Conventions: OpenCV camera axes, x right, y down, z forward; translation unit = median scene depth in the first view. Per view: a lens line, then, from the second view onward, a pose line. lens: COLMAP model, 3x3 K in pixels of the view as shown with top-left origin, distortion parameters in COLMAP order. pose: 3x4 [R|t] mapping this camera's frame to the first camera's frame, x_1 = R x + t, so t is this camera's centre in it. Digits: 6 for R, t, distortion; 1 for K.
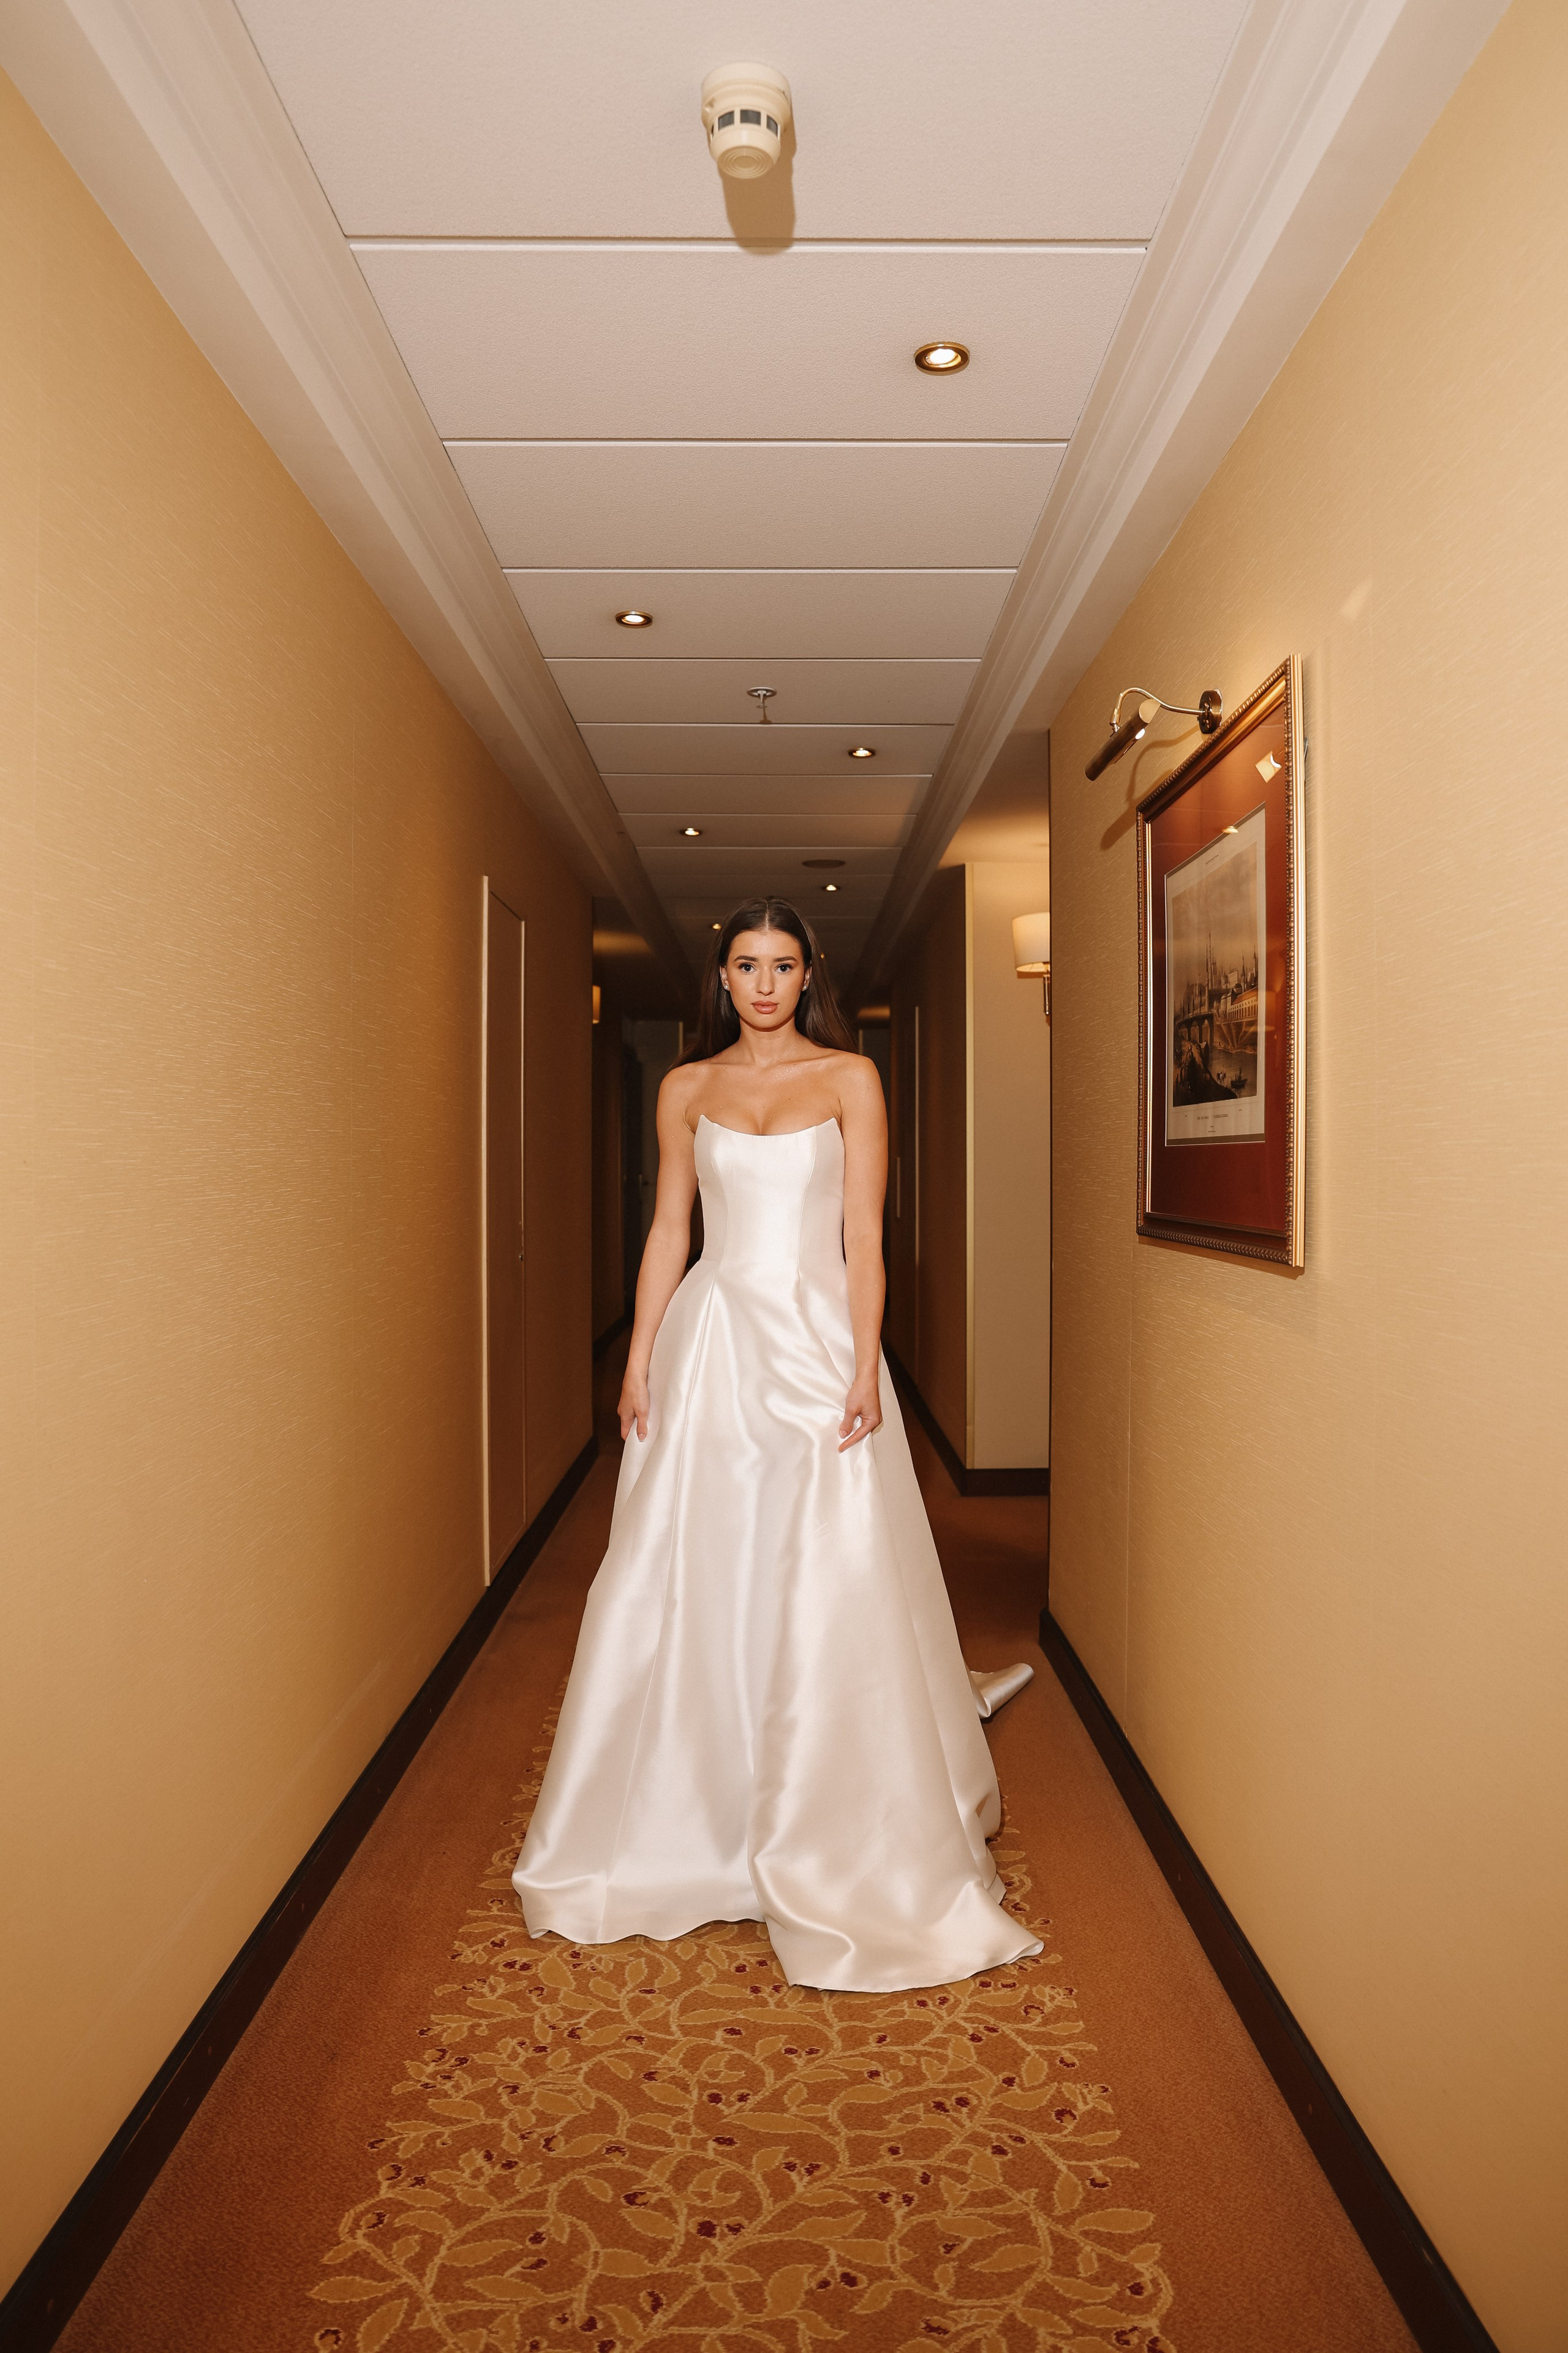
lens RADIAL K [[1693.3, 0, 785.5], [0, 1693.3, 1174.6], [0, 0, 1]] dist [-0.011865, 0.000826]
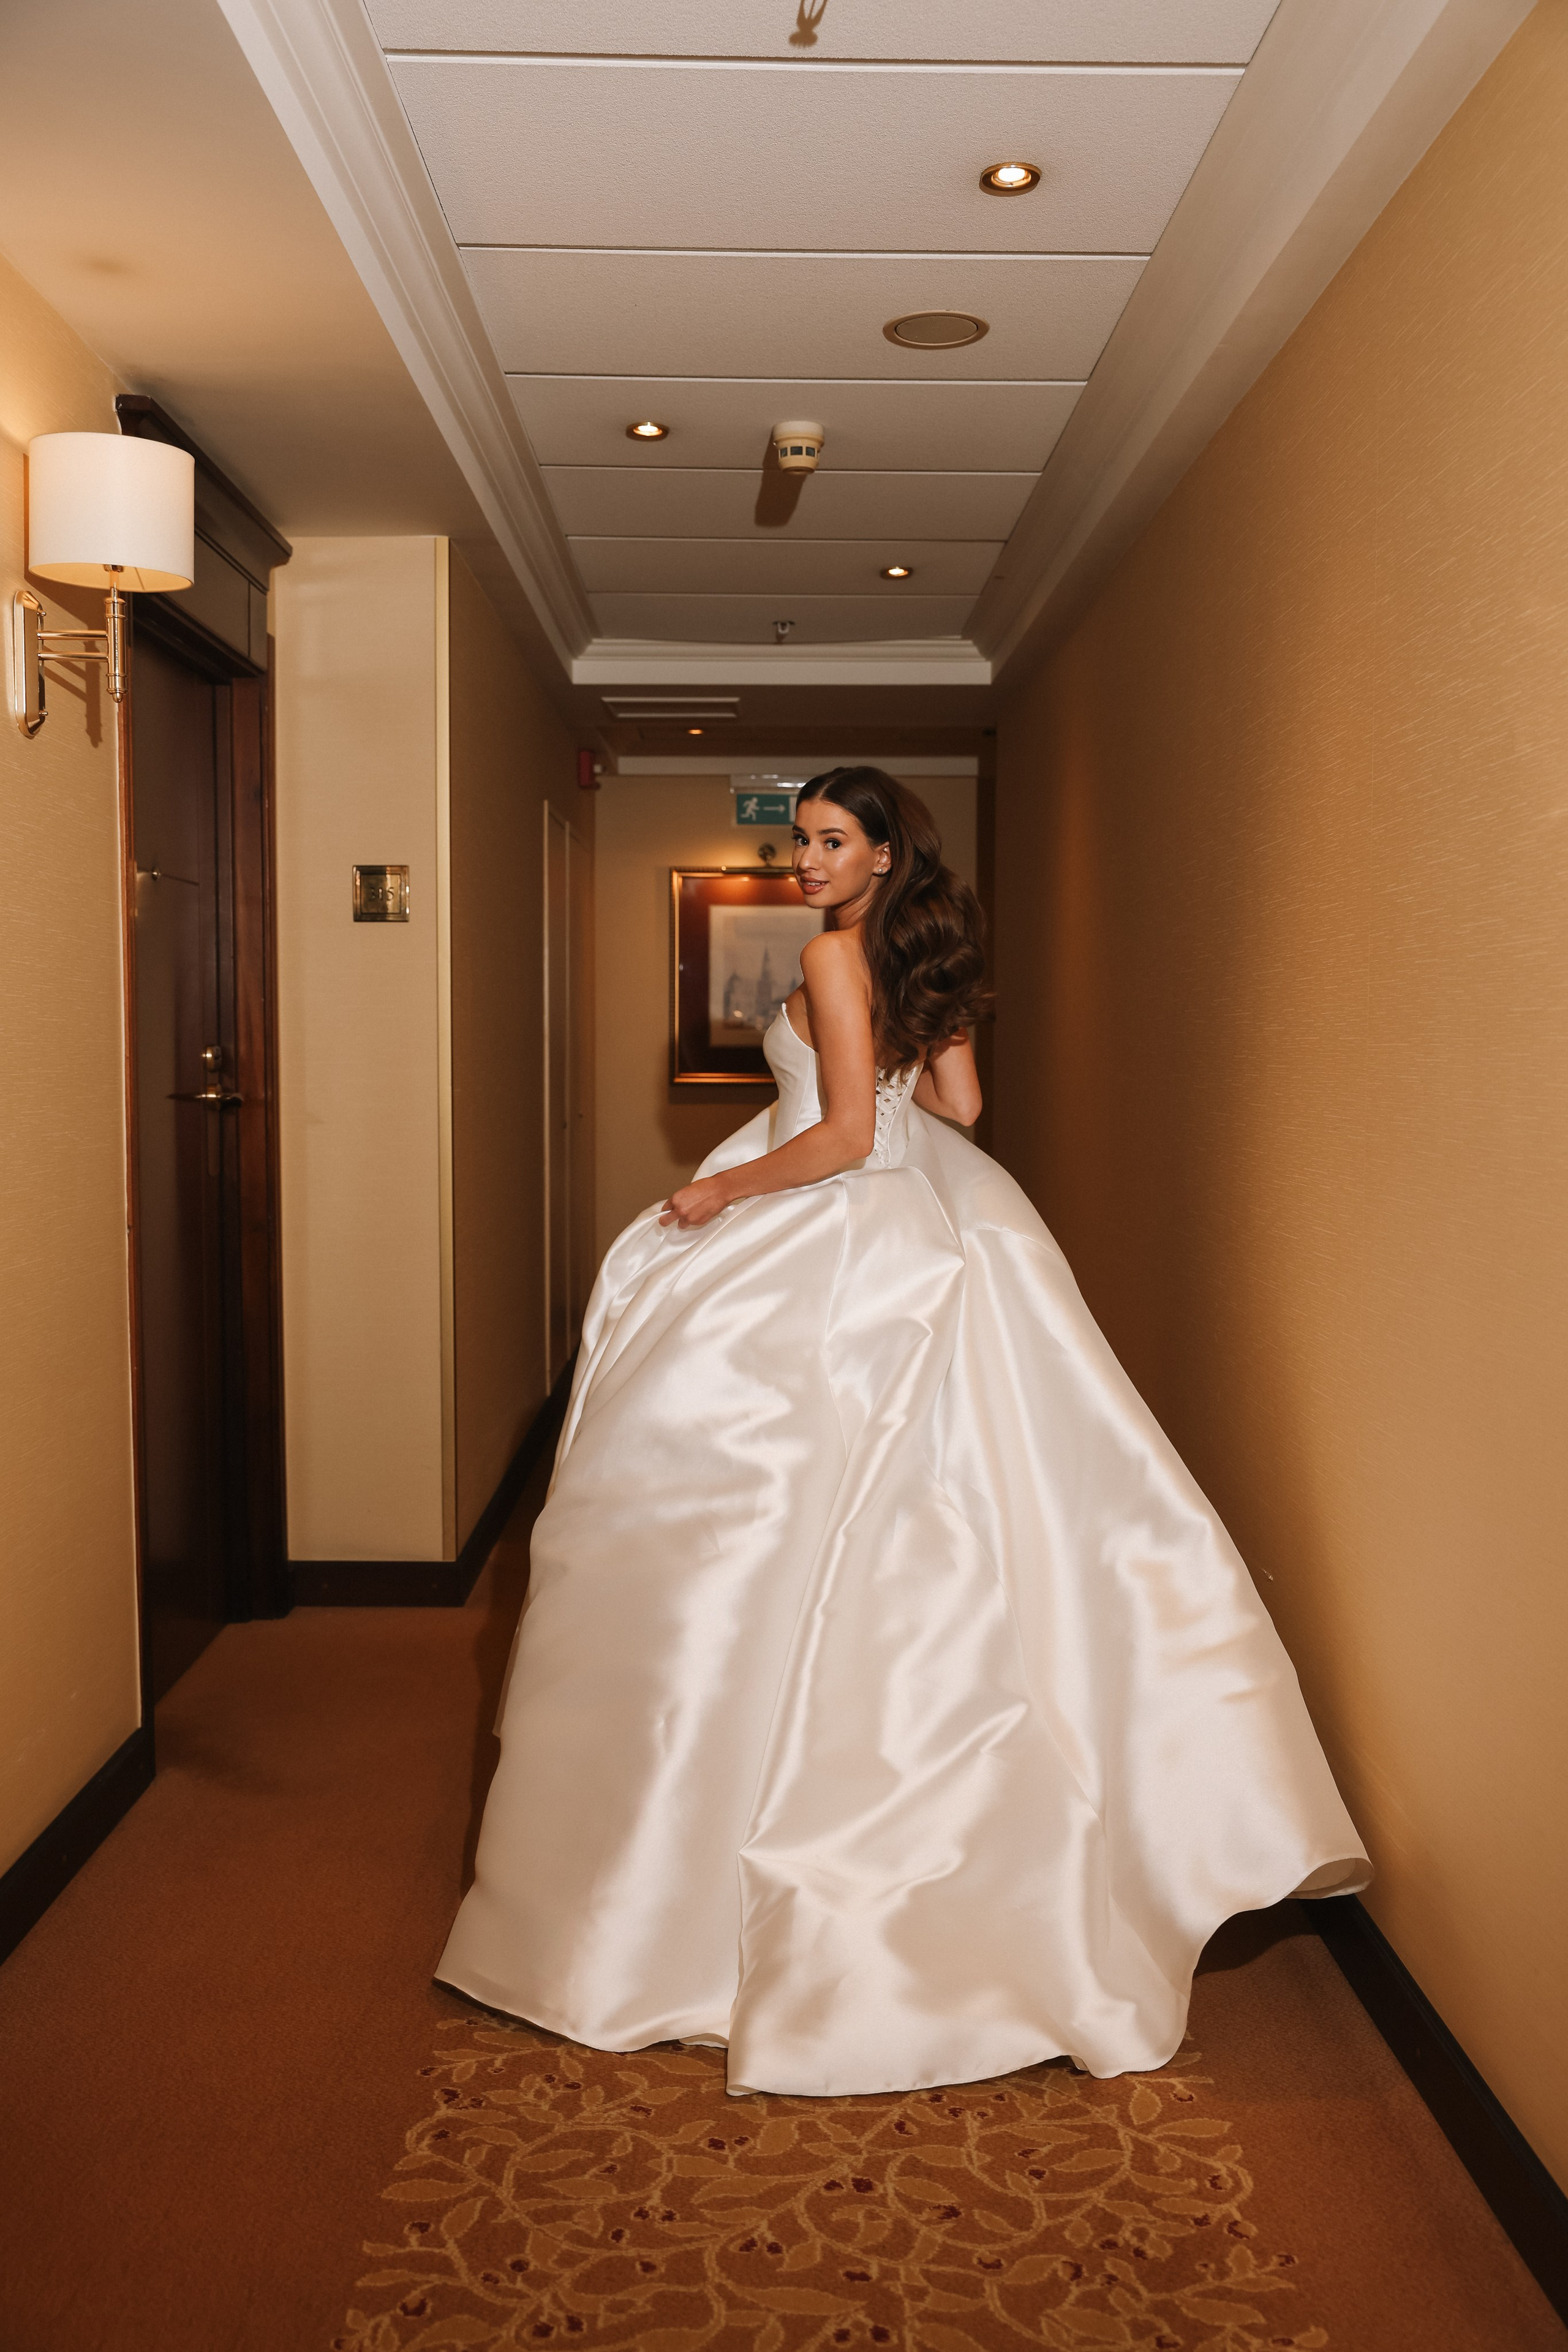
lens RADIAL K [[2070.5, 0, 783.3], [0, 2070.5, 1175.5], [0, 0, 1]] dist [0.099684, -0.004104]
pose [[-0.999887, 0.001581, -0.014976, 0.014019], [0.000585, 0.997801, 0.066273, -0.014936], [0.015048, 0.066256, -0.997689, 2.060433]]
